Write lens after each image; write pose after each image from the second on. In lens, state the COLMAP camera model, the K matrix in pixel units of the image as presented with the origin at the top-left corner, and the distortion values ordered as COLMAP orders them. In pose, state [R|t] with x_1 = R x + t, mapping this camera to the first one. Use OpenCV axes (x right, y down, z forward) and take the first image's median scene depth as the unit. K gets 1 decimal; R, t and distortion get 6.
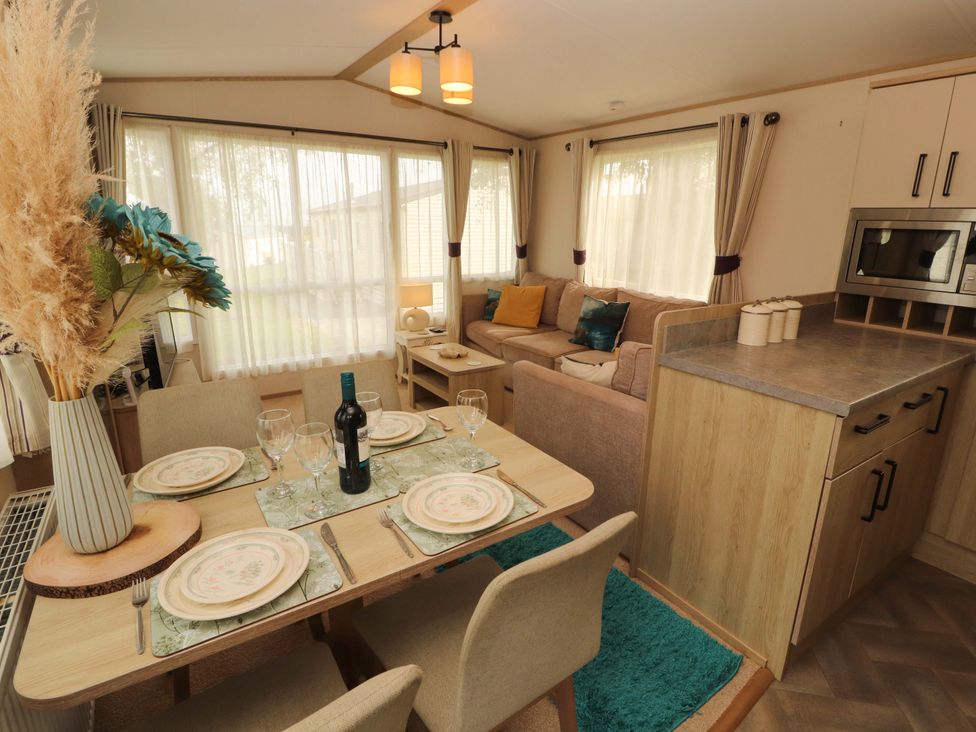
lens RADIAL K [[506.7, 0, 492.3], [0, 506.7, 356.1], [0, 0, 1]] dist [0.004167, -0.015404]
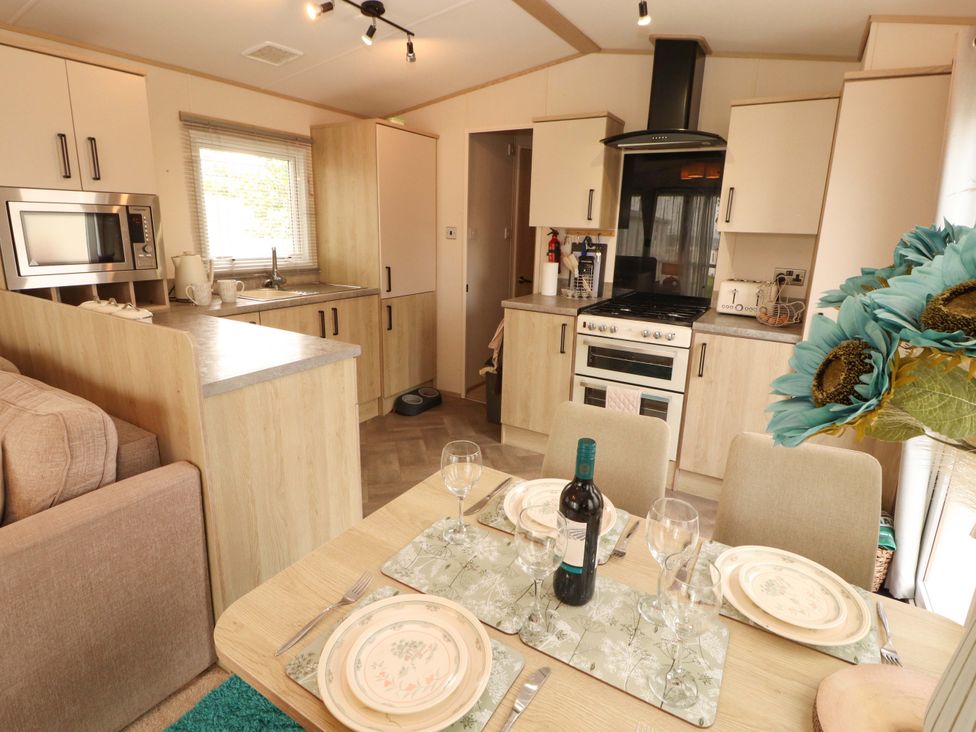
lens RADIAL K [[499.4, 0, 497.3], [0, 499.4, 346.6], [0, 0, 1]] dist [0.001444, -0.014164]
pose [[-0.433320, -0.238021, 0.869241, -0.432686], [0.192881, 0.917654, 0.347430, -0.200733], [-0.880359, 0.318208, -0.351728, 0.745053]]
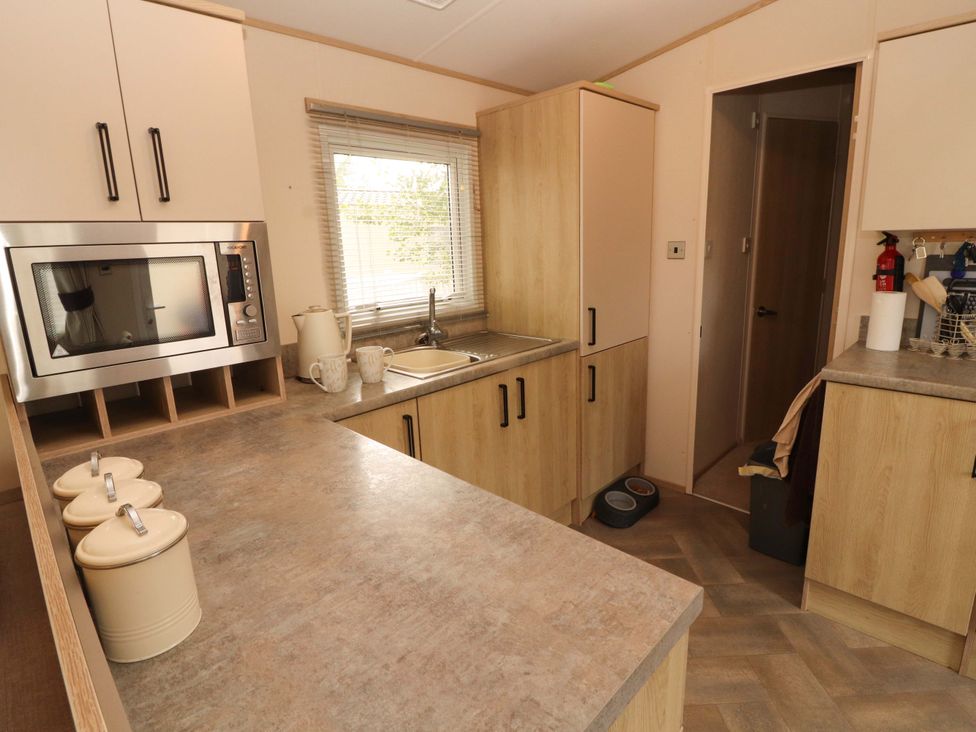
lens RADIAL K [[506.0, 0, 494.3], [0, 506.0, 353.0], [0, 0, 1]] dist [-0.002247, -0.013329]
pose [[-0.199127, -0.217660, 0.955496, 0.204178], [0.281062, 0.921375, 0.268462, -0.203505], [-0.938804, 0.322012, -0.122295, 0.763930]]
